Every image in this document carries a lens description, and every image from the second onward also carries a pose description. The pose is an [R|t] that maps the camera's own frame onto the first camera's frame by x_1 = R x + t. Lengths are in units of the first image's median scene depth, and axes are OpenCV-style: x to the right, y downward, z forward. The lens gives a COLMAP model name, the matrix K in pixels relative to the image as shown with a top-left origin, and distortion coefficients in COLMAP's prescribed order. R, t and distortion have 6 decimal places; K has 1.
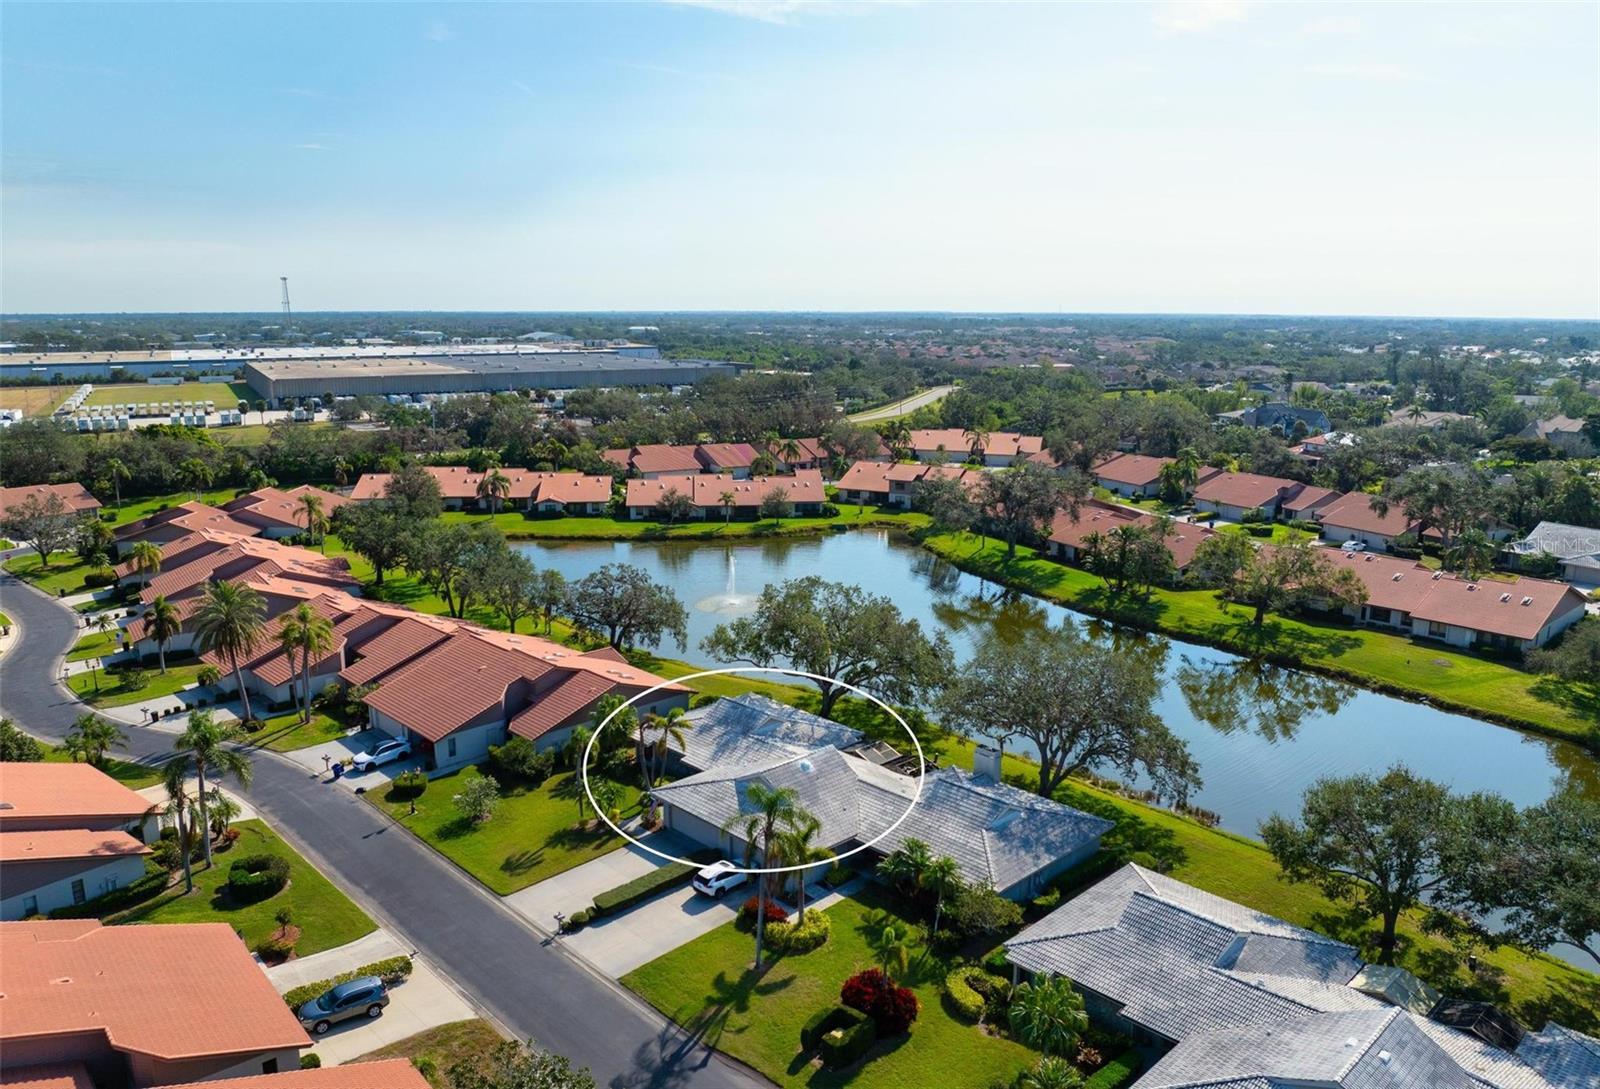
lens RADIAL K [[1142.4, 0, 809.7], [0, 1142.4, 546.8], [0, 0, 1]] dist [-0.032180, 0.004644]
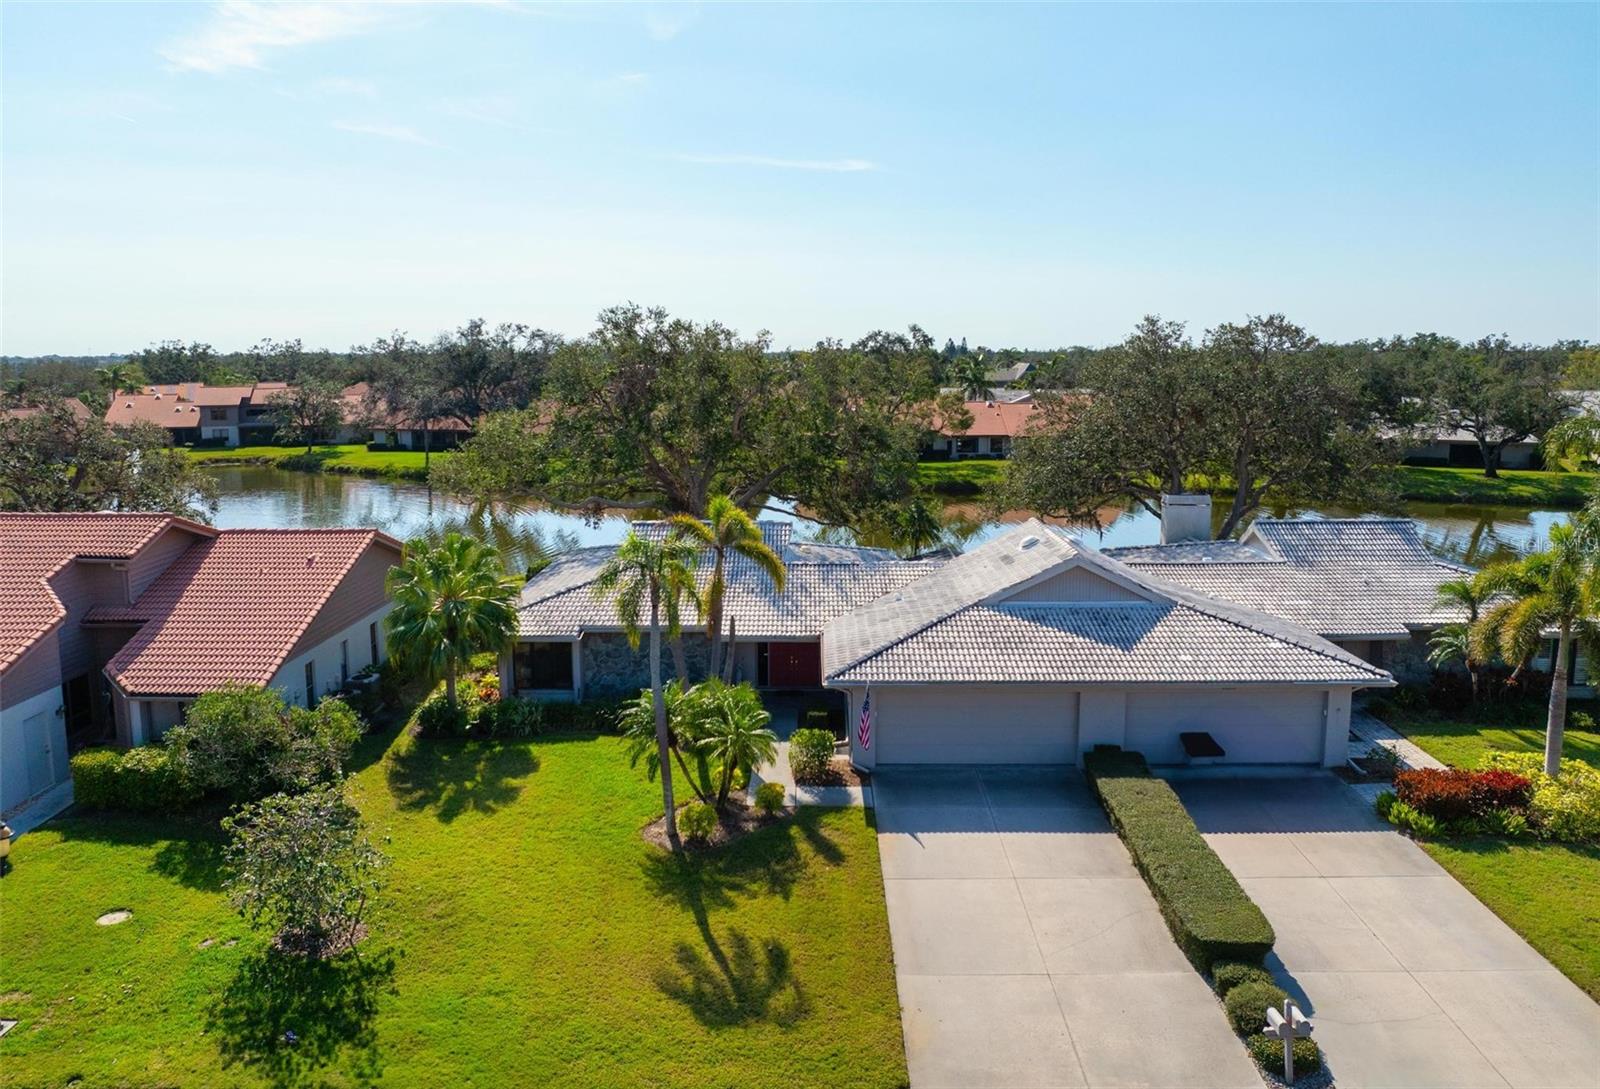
lens RADIAL K [[1119.1, 0, 800.0], [0, 1119.1, 544.5], [0, 0, 1]] dist [-0.042088, 0.002181]
pose [[0.704810, -0.123706, 0.698526, -0.270148], [0.150404, 0.988351, 0.023275, 0.111757], [-0.693268, 0.088657, 0.715206, 0.514418]]
